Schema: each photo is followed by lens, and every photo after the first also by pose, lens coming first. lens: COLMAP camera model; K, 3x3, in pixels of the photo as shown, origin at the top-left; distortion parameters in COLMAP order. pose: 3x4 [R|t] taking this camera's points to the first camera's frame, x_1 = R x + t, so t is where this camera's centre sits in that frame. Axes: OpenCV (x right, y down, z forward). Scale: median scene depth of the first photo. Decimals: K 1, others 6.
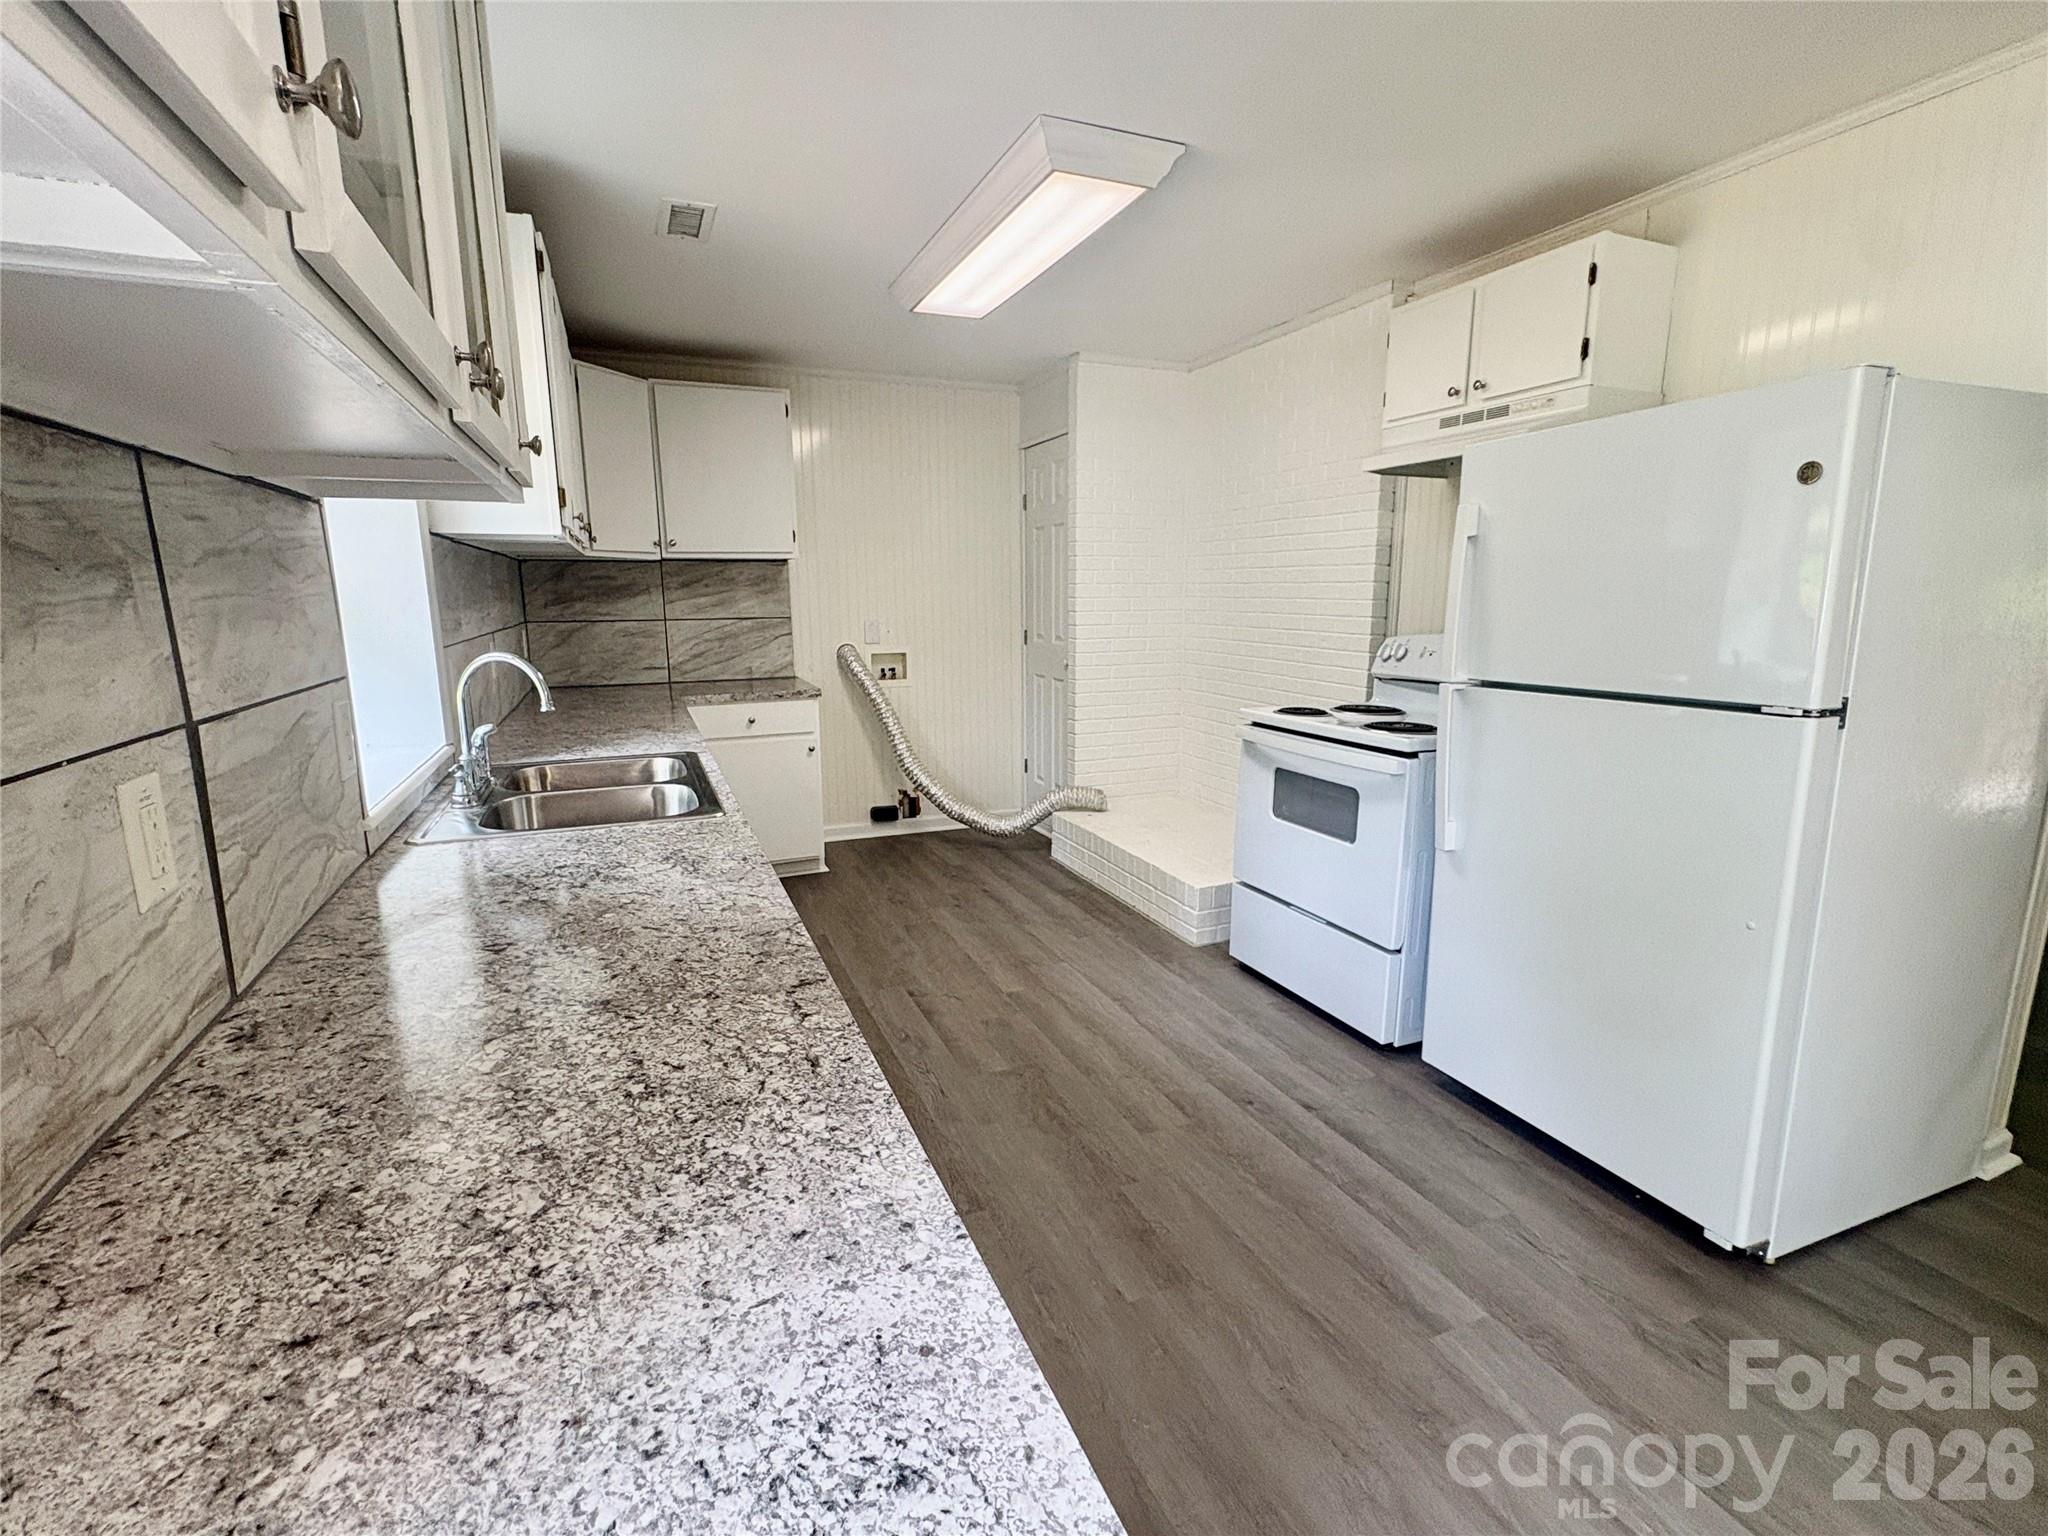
lens RADIAL K [[933.5, 0, 1024.5], [0, 933.5, 767.2], [0, 0, 1]] dist [0.002312, -0.000042]
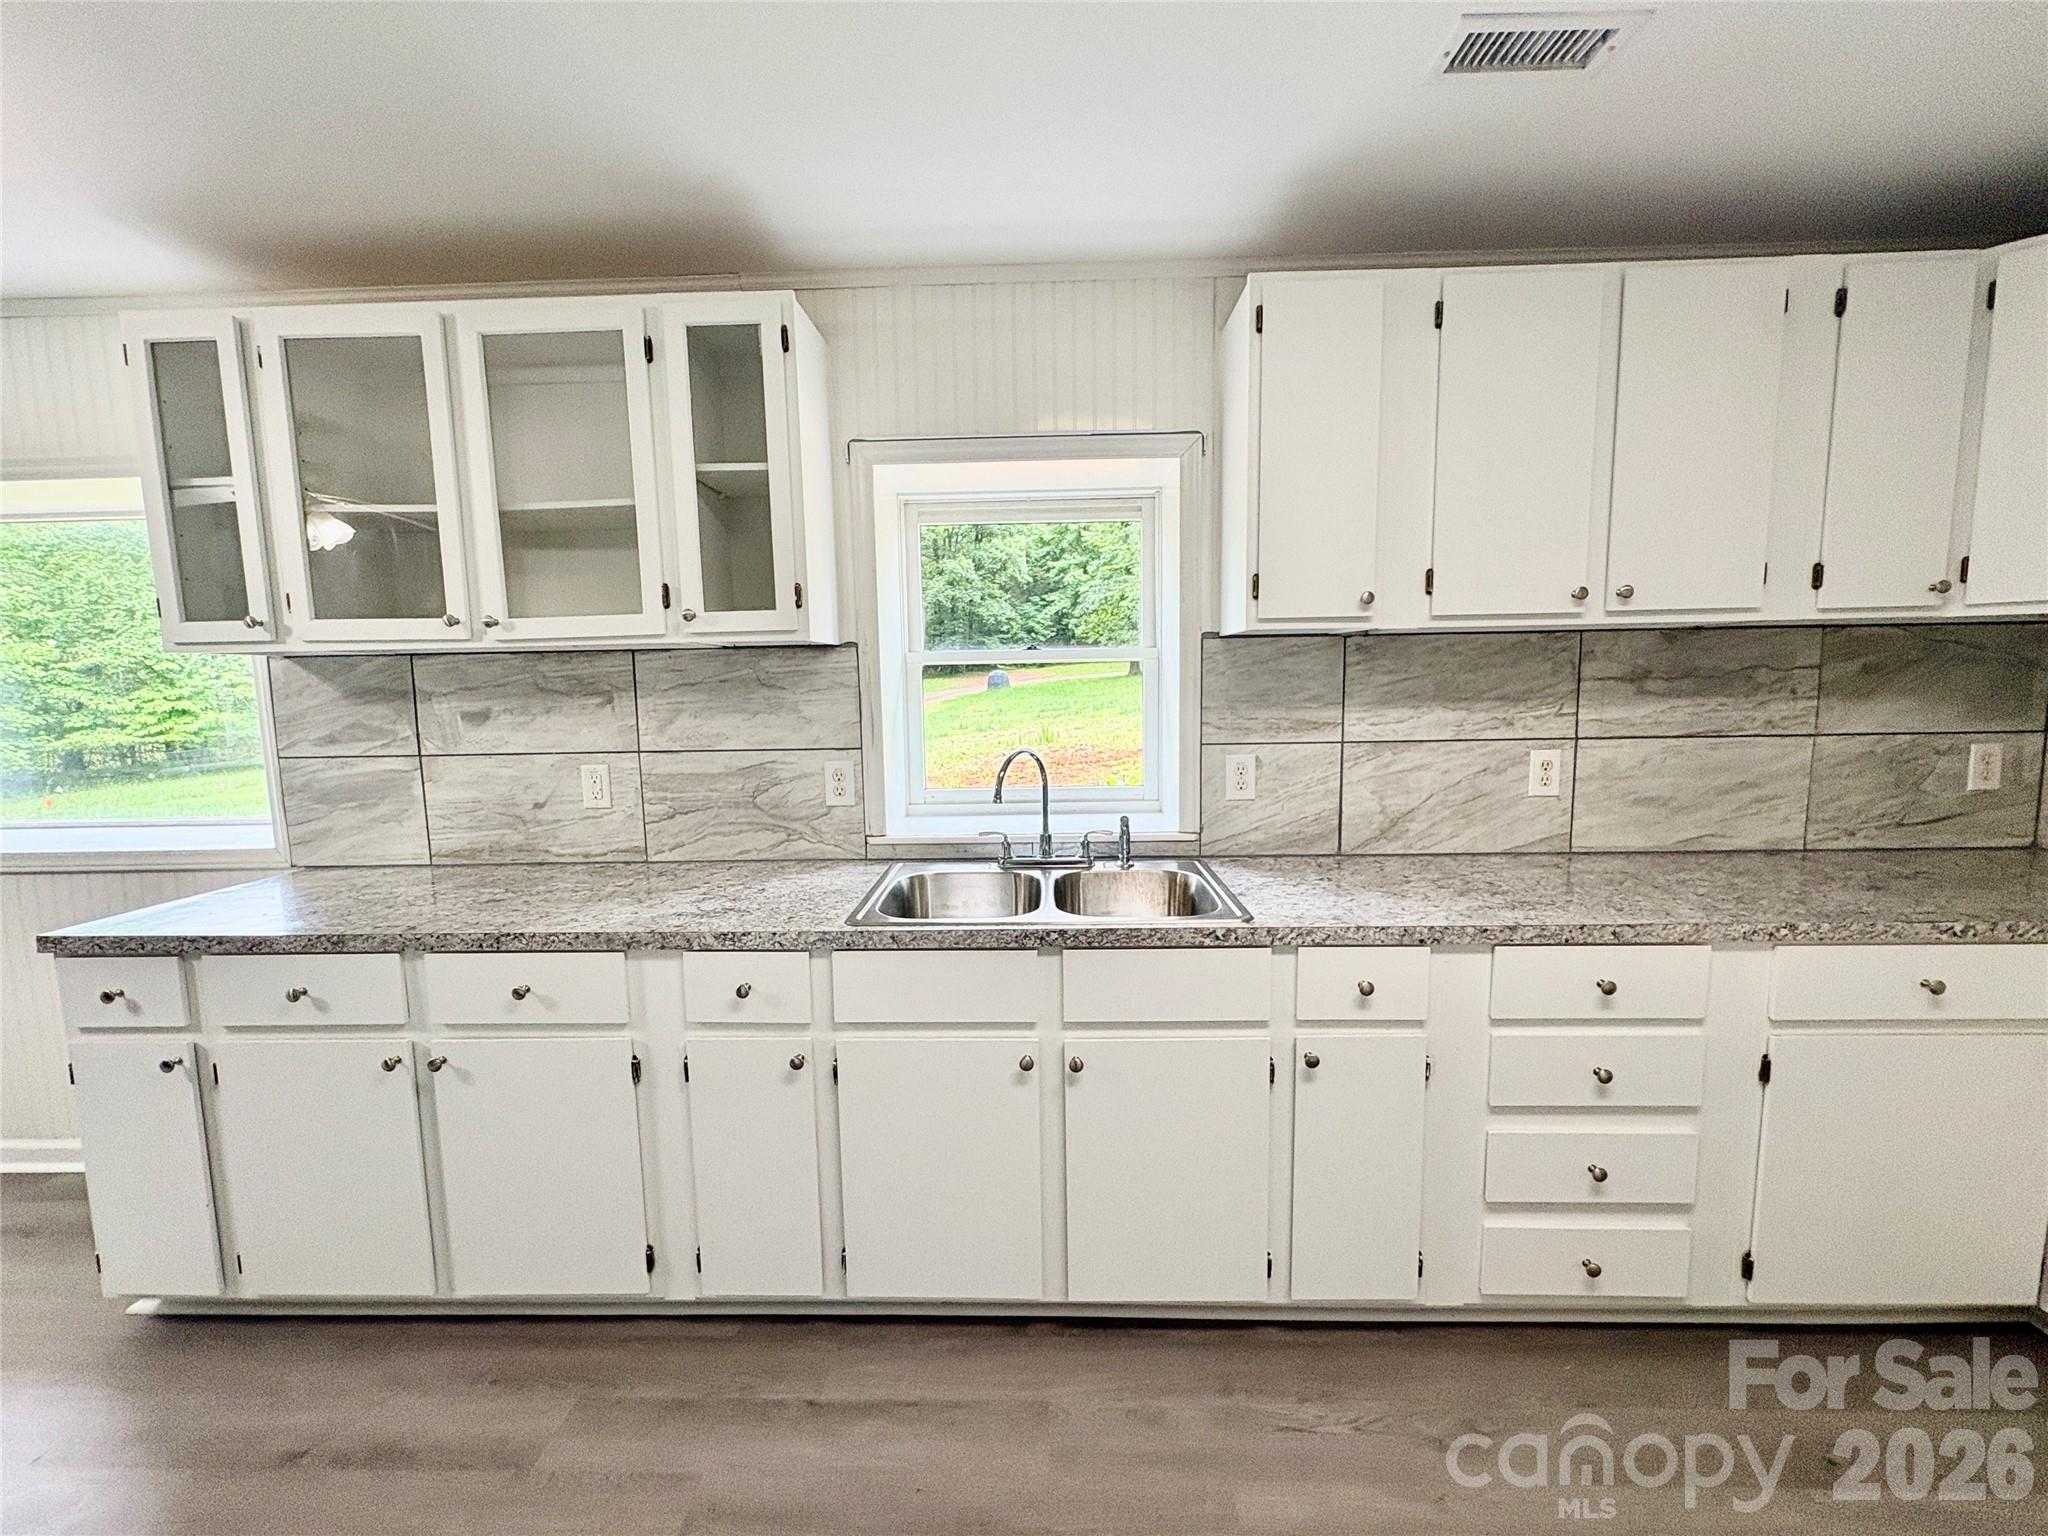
lens RADIAL K [[814.5, 0, 1025.7], [0, 814.5, 765.5], [0, 0, 1]] dist [0.001688, -0.000879]
pose [[-0.411746, 0.110336, -0.904595, 0.213037], [-0.150988, 0.970664, 0.187120, -0.175683], [0.898704, 0.213629, -0.383007, 0.838407]]
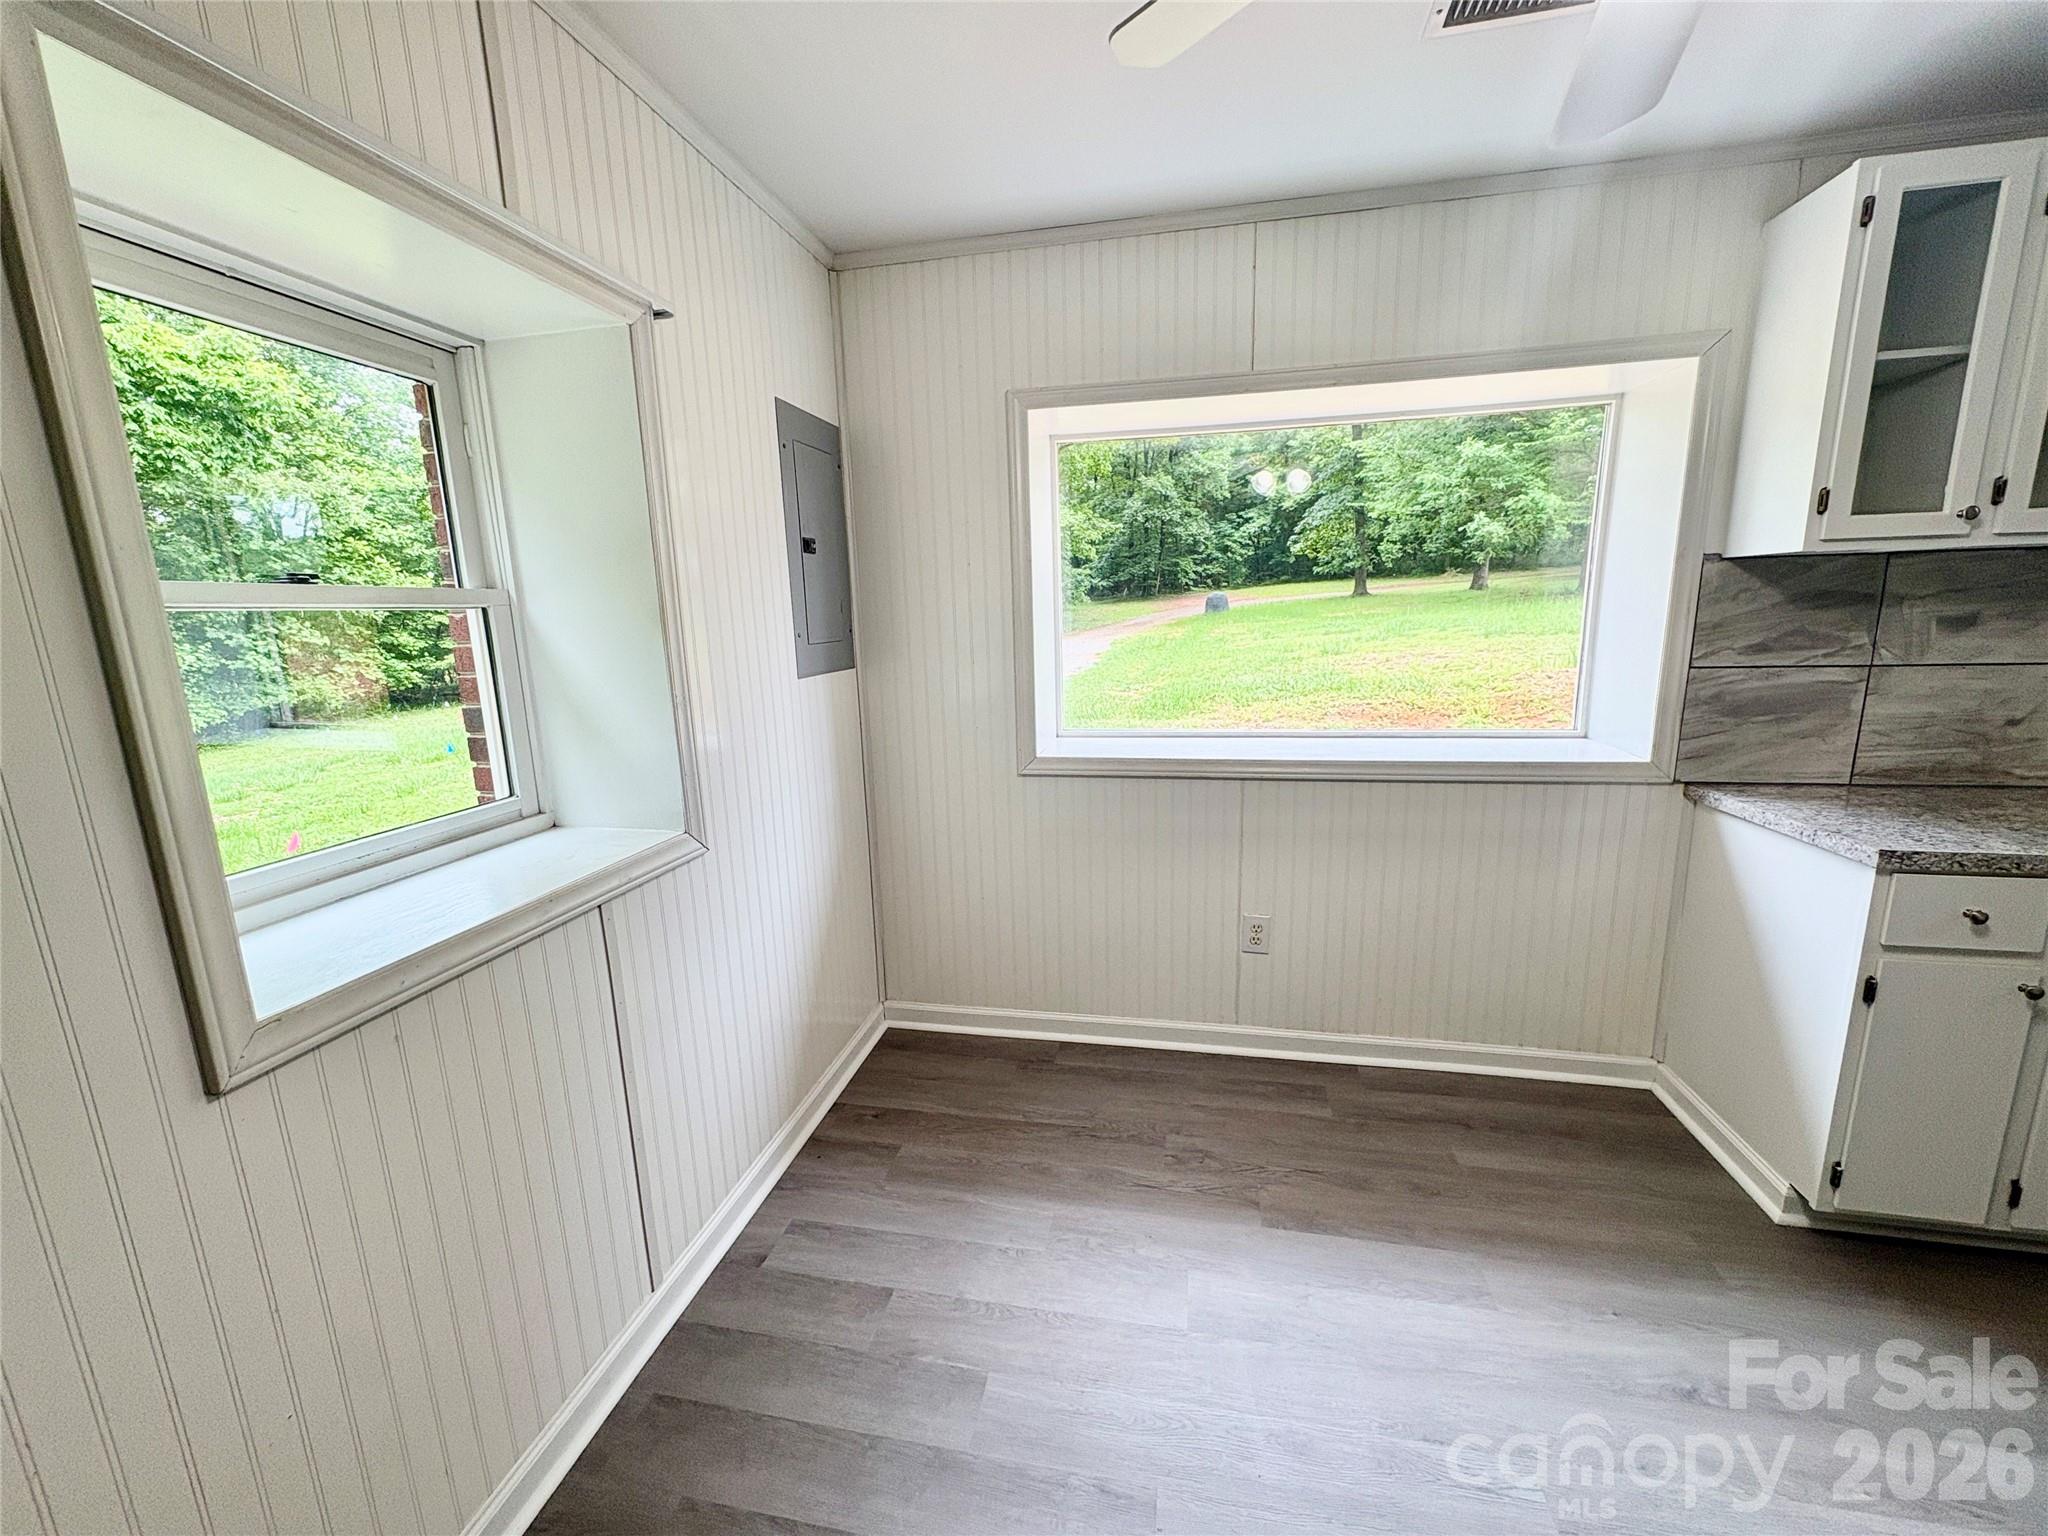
lens RADIAL K [[814.5, 0, 1024.7], [0, 814.5, 765.7], [0, 0, 1]] dist [0.001688, -0.000879]
pose [[-0.564891, 0.179908, -0.805315, 0.681593], [-0.124538, 0.946176, 0.298734, -0.014683], [0.815713, 0.269045, -0.512081, -0.058319]]
